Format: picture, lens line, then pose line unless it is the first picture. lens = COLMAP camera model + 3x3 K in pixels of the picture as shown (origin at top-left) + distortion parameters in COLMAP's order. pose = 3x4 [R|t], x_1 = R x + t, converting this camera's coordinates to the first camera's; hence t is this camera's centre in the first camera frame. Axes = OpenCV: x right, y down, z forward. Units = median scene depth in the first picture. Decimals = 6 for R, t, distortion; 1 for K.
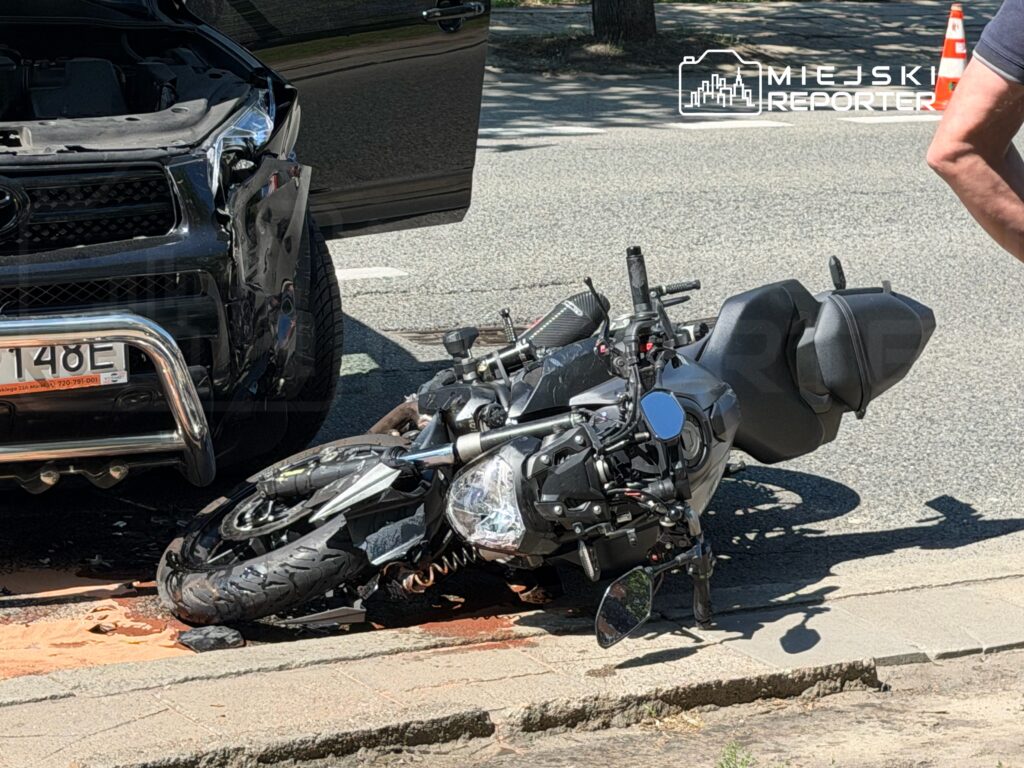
lens RADIAL K [[2943.7, 0, 518.1], [0, 2943.7, 387.2], [0, 0, 1]] dist [0.149480, 0.000000]
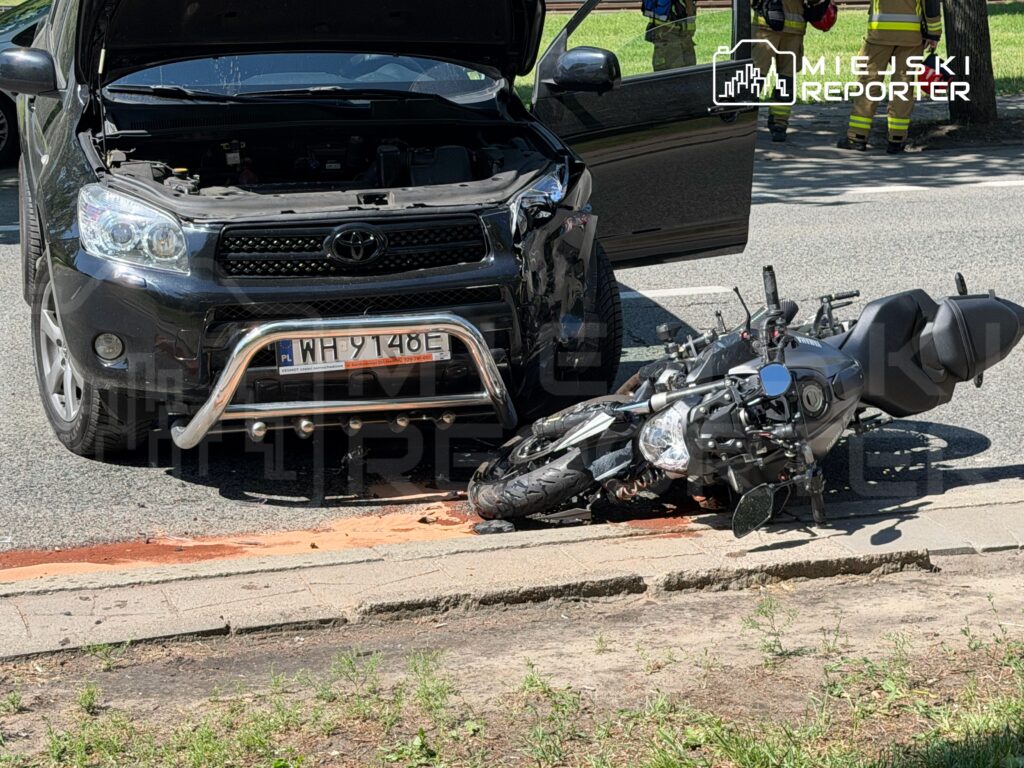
lens RADIAL K [[2111.1, 0, 512.4], [0, 2111.1, 384.0], [0, 0, 1]] dist [0.167865, 0.000000]
pose [[0.976599, 0.003843, -0.215032, 0.132893], [-0.003456, 0.999992, 0.002175, 0.008743], [0.215039, -0.001381, 0.976604, -0.052511]]
